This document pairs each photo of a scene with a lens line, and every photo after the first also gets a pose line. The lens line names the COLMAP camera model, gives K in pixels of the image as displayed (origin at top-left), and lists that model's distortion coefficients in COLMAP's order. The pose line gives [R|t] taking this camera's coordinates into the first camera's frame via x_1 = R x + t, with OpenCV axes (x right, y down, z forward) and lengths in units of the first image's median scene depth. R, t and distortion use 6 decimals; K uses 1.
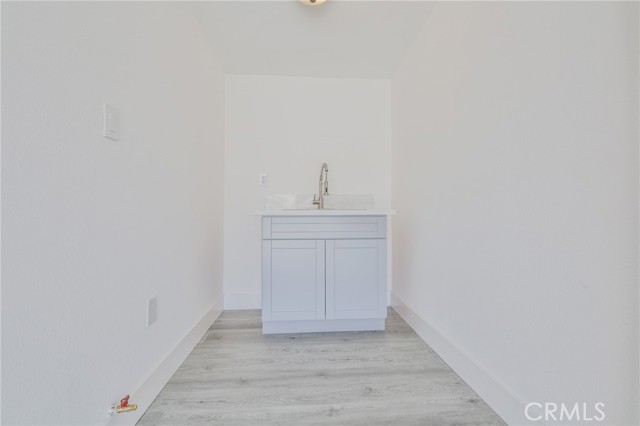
lens RADIAL K [[286.9, 0, 319.5], [0, 286.9, 209.8], [0, 0, 1]] dist [-0.001795, -0.011885]
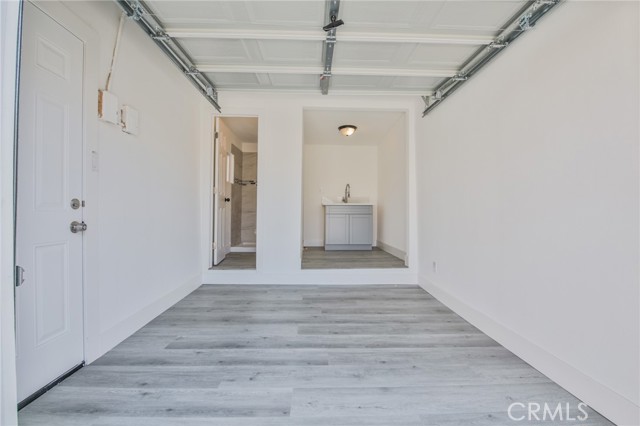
lens RADIAL K [[286.9, 0, 319.5], [0, 286.9, 209.8], [0, 0, 1]] dist [-0.001795, -0.011885]
pose [[0.987531, 0.010806, 0.157056, -0.579422], [-0.006240, 0.999544, -0.029536, 0.122248], [-0.157304, 0.028188, 0.987148, -1.272803]]
